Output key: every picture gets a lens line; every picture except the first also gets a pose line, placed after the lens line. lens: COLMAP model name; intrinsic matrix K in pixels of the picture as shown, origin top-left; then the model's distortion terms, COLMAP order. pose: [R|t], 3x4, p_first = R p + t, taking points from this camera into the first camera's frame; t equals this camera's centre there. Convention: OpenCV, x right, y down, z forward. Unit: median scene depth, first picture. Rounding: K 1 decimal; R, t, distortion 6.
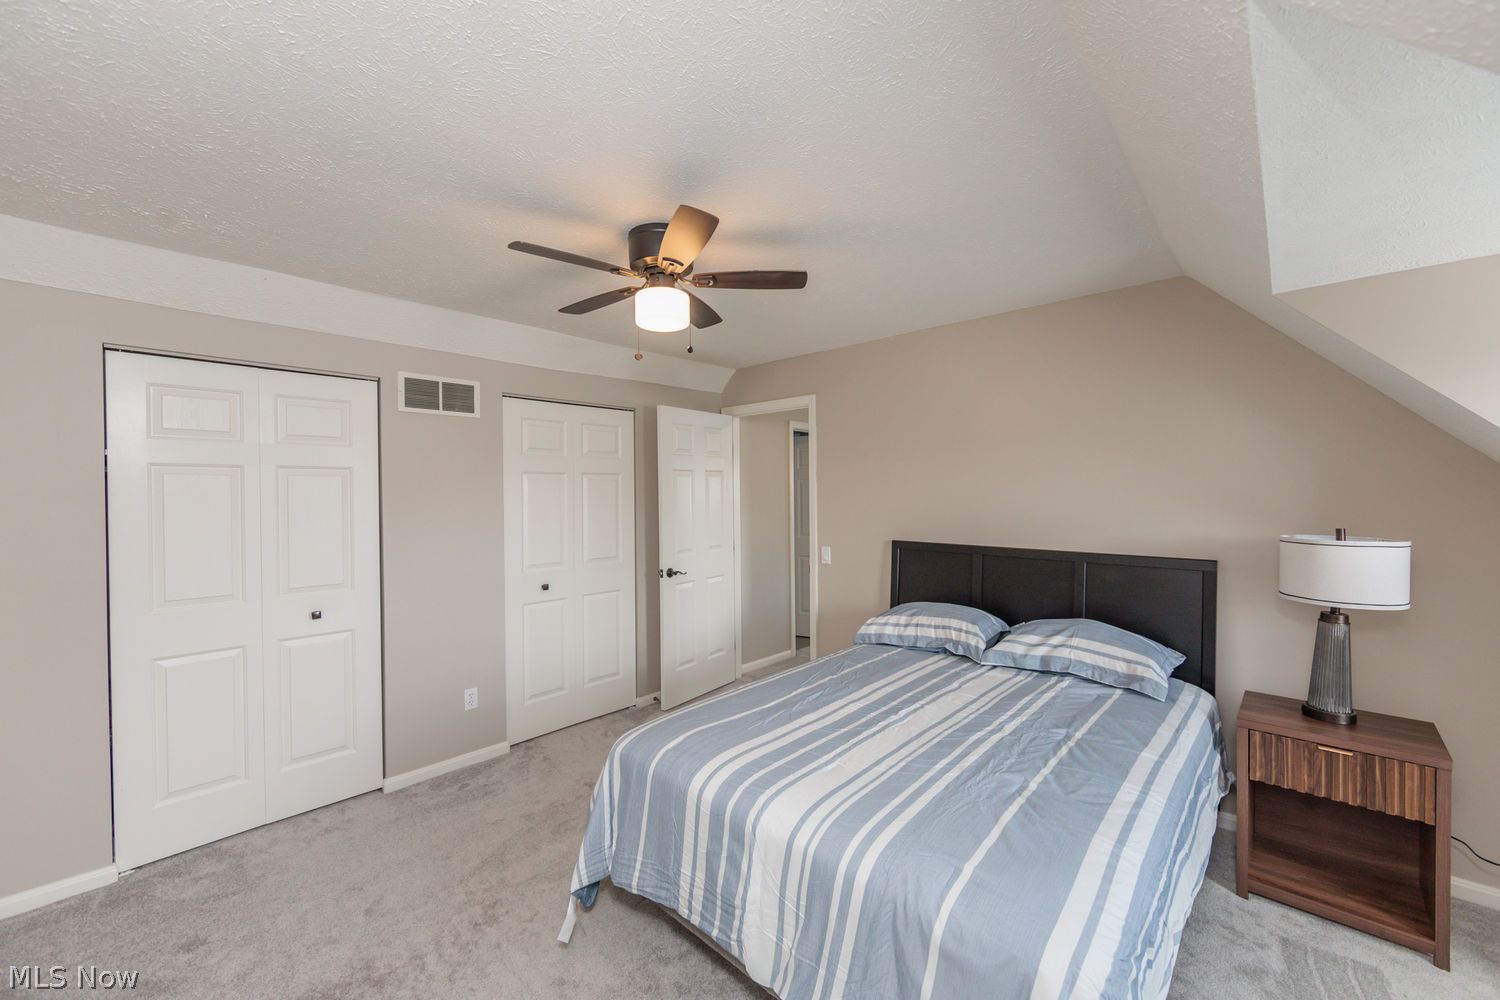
lens RADIAL K [[600.0, 0, 781.7], [0, 600.0, 499.9], [0, 0, 1]] dist [-0.000497, -0.000046]
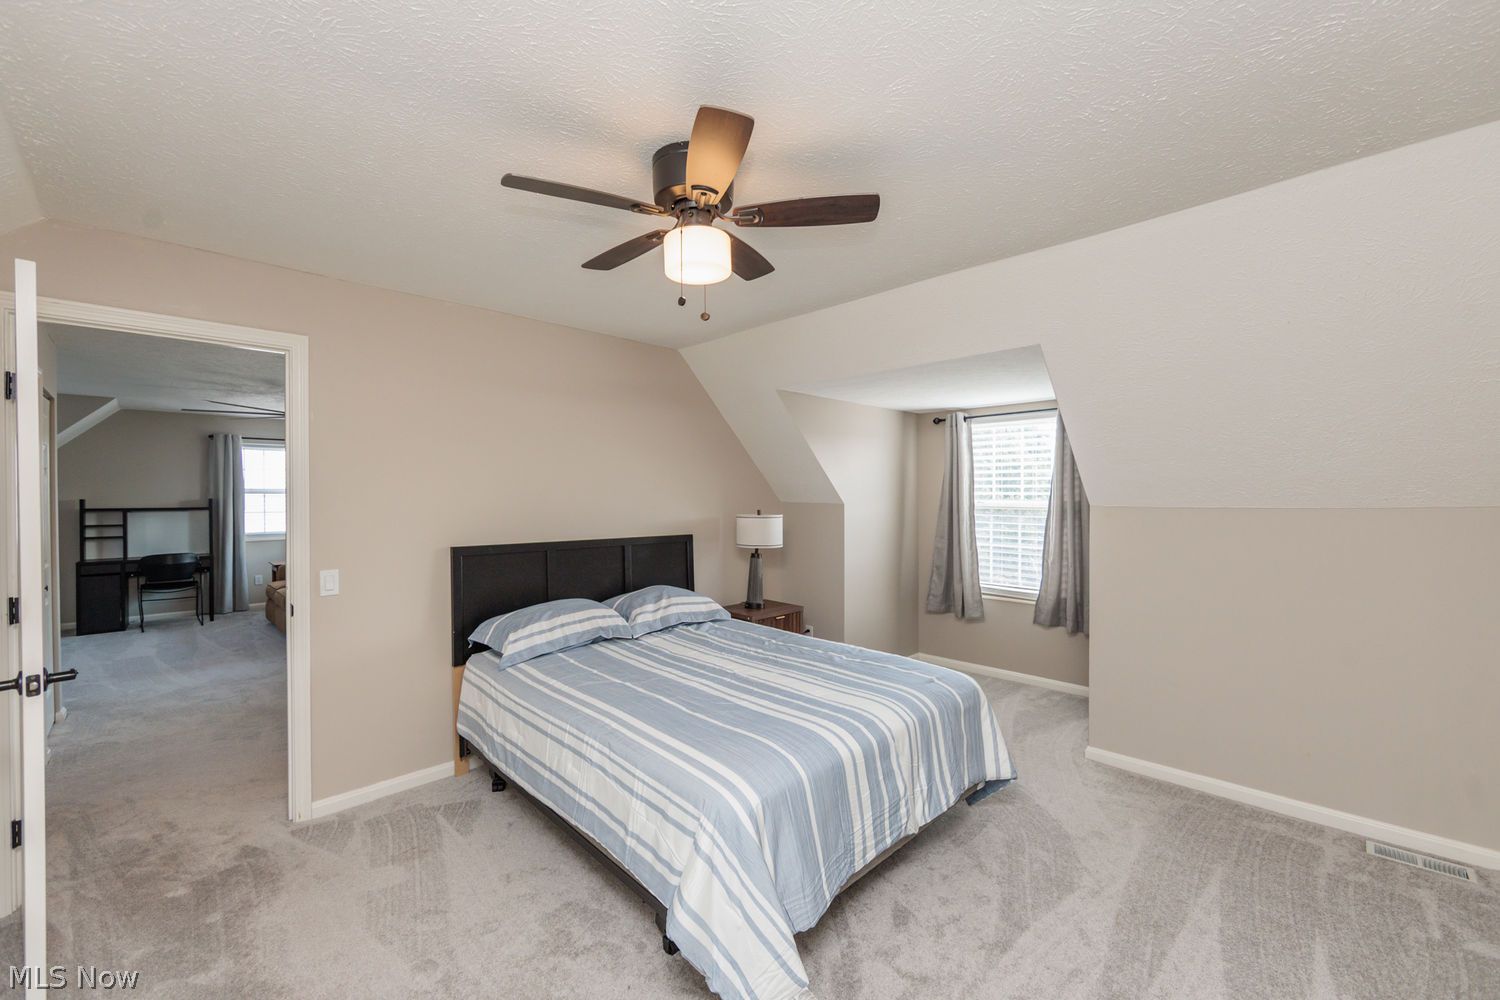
lens RADIAL K [[588.4, 0, 747.1], [0, 588.4, 498.8], [0, 0, 1]] dist [-0.001546, -0.000030]
pose [[0.071028, -0.000433, 0.997474, -0.970128], [0.014623, 0.999893, -0.000607, 0.011494], [-0.997367, 0.014629, 0.071027, 0.867471]]
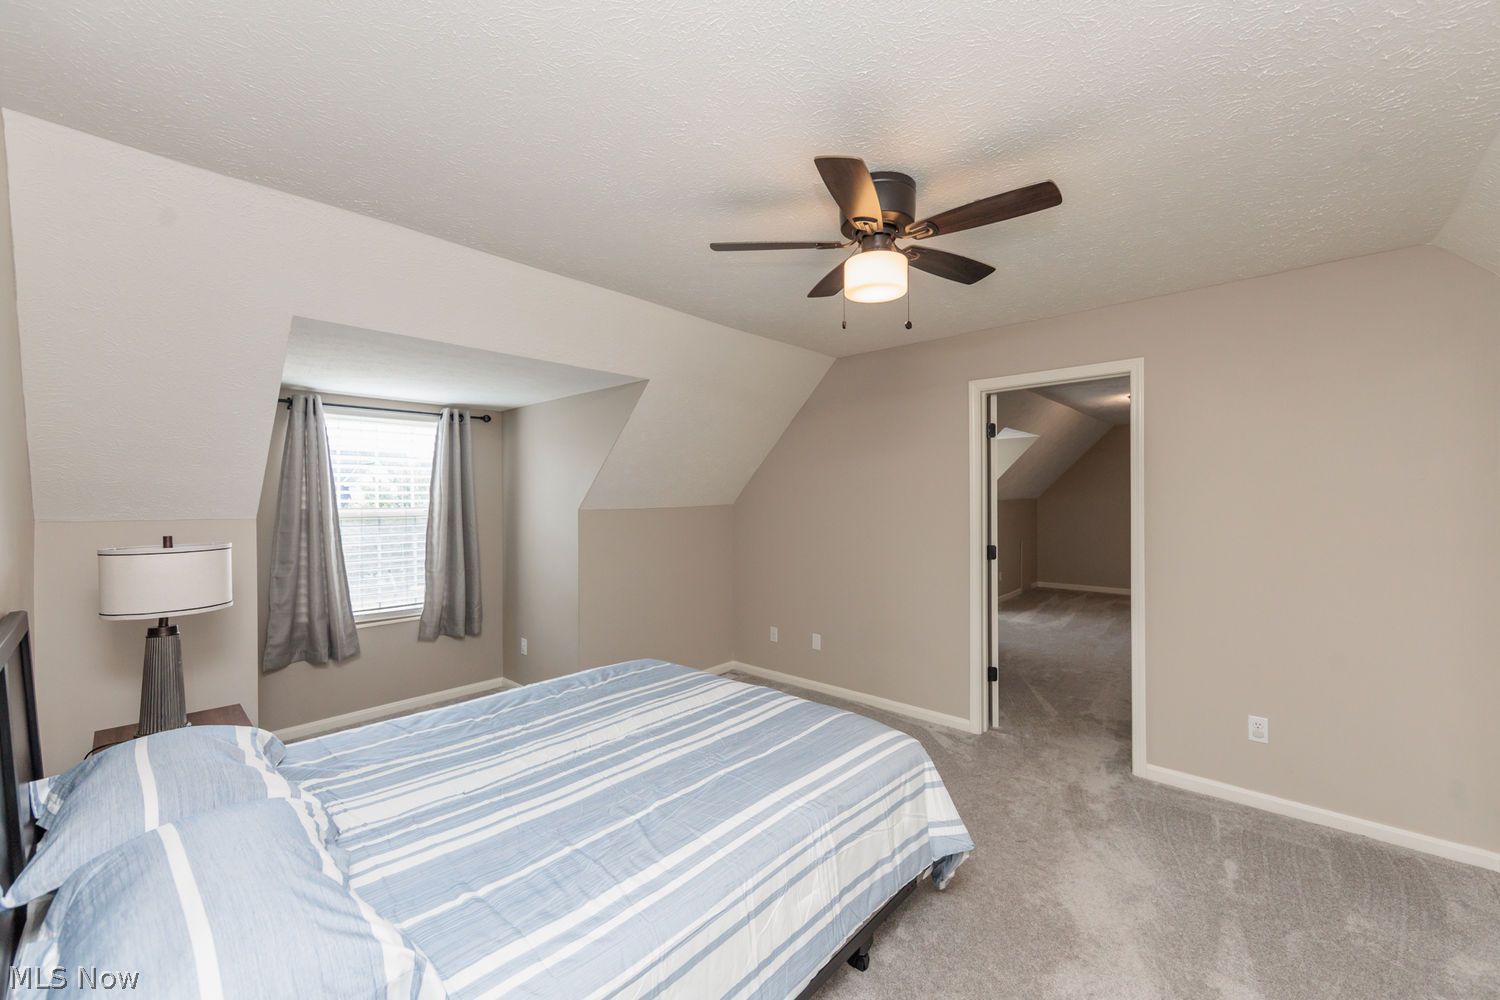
lens RADIAL K [[588.4, 0, 747.1], [0, 588.4, 498.8], [0, 0, 1]] dist [-0.001546, -0.000030]
pose [[-0.999690, 0.015507, 0.019463, -0.017509], [0.015815, 0.999751, 0.015752, -0.011143], [-0.019214, 0.016054, -0.999686, 1.846660]]
